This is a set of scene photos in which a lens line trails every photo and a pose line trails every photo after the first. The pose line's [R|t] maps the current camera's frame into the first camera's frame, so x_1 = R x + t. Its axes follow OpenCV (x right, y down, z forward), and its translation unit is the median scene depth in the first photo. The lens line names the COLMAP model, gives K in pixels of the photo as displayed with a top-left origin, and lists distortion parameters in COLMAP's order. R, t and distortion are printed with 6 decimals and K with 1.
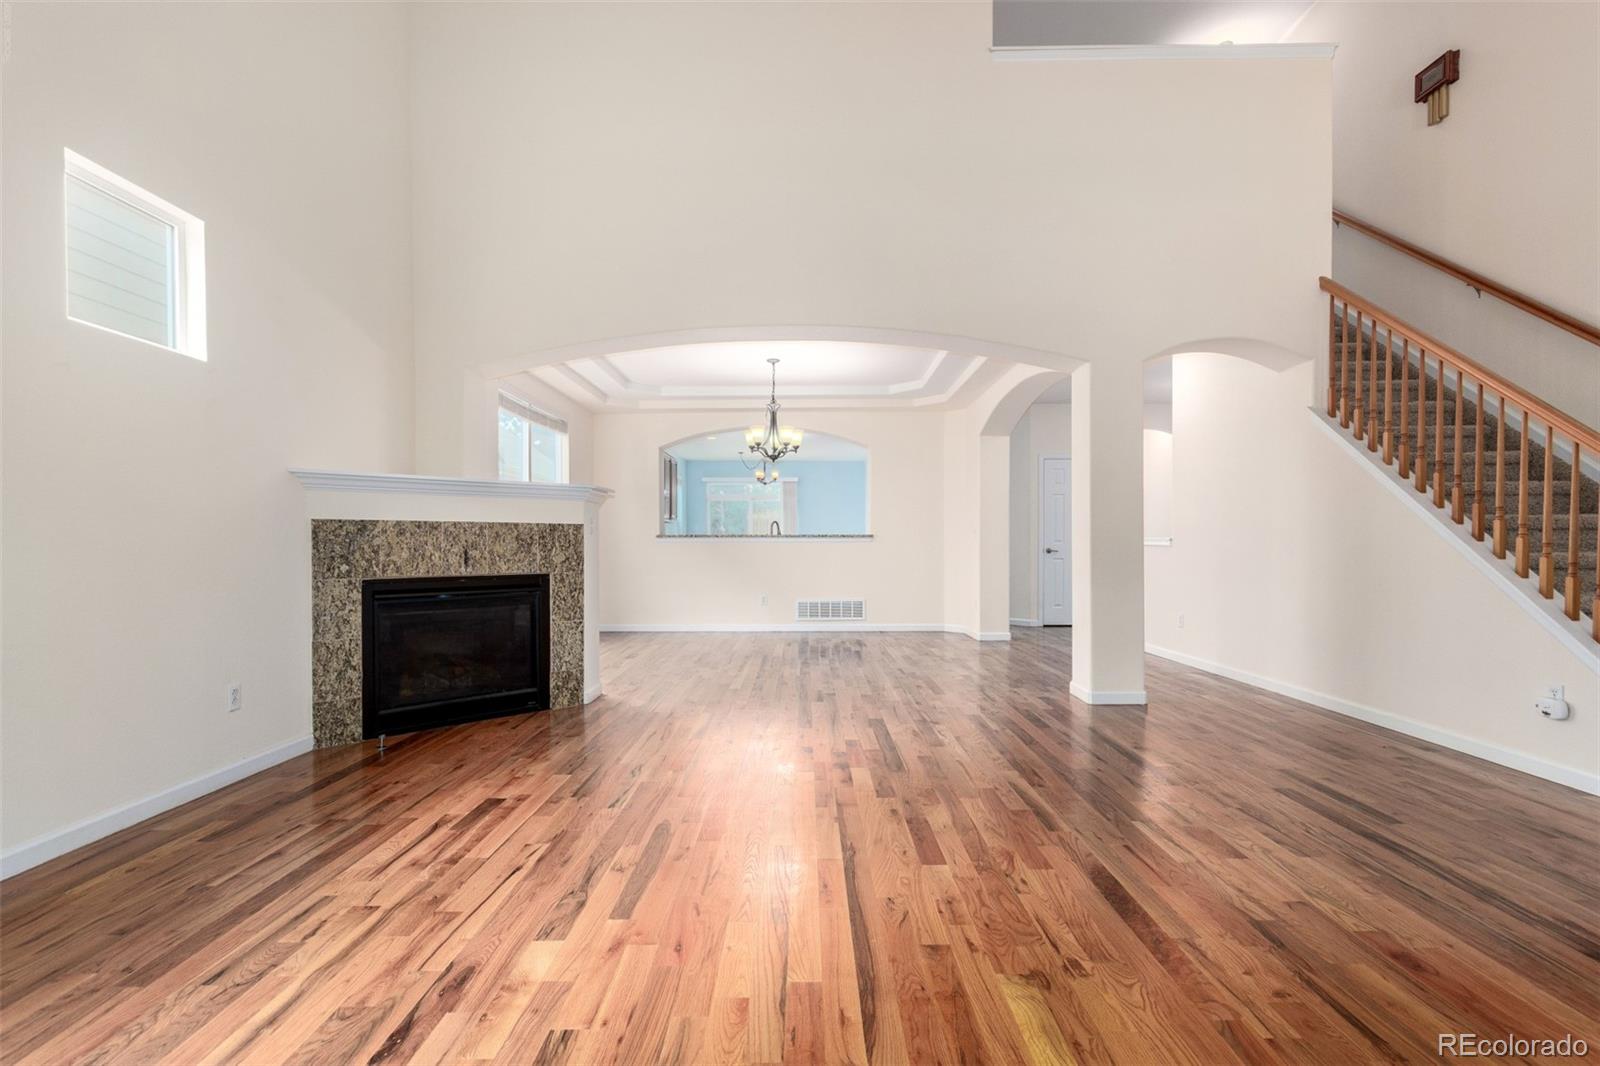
lens RADIAL K [[749.3, 0, 796.7], [0, 749.3, 545.8], [0, 0, 1]] dist [0.003505, 0.000835]
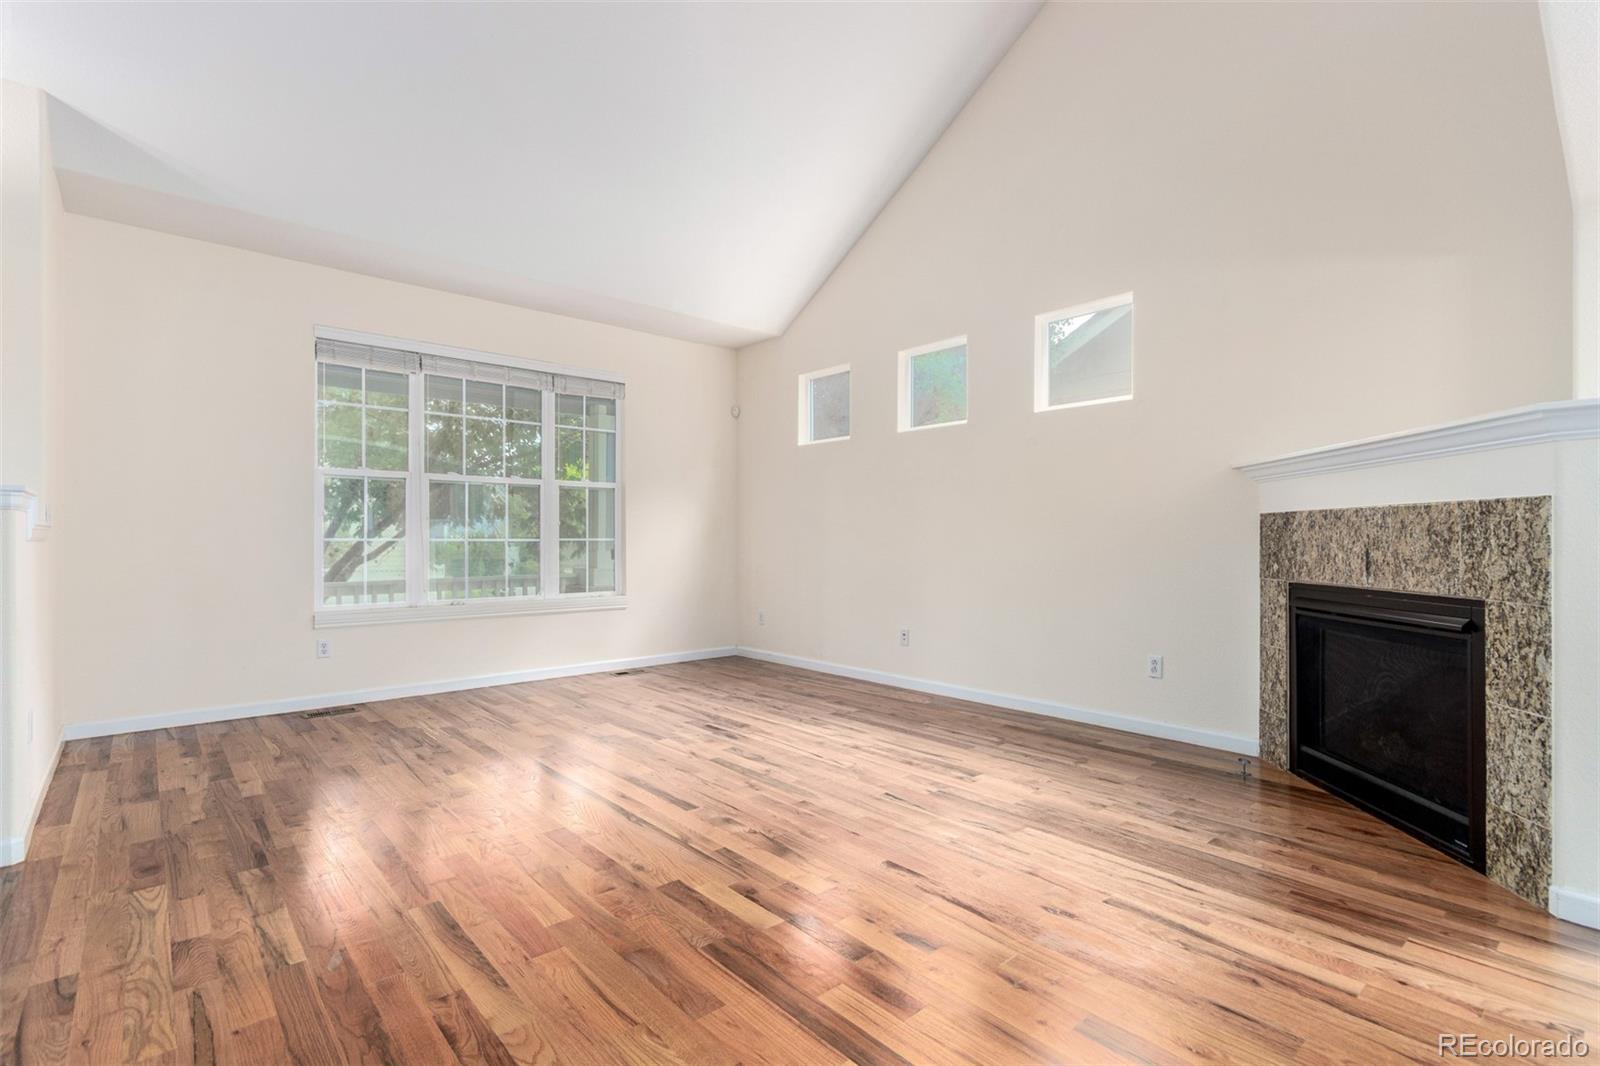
lens RADIAL K [[741.1, 0, 800.4], [0, 741.1, 535.5], [0, 0, 1]] dist [0.002031, 0.000292]
pose [[-0.741005, -0.000802, -0.671500, 0.396241], [-0.000883, 1.000000, -0.000220, -0.006963], [0.671499, 0.000430, -0.741005, 1.254500]]
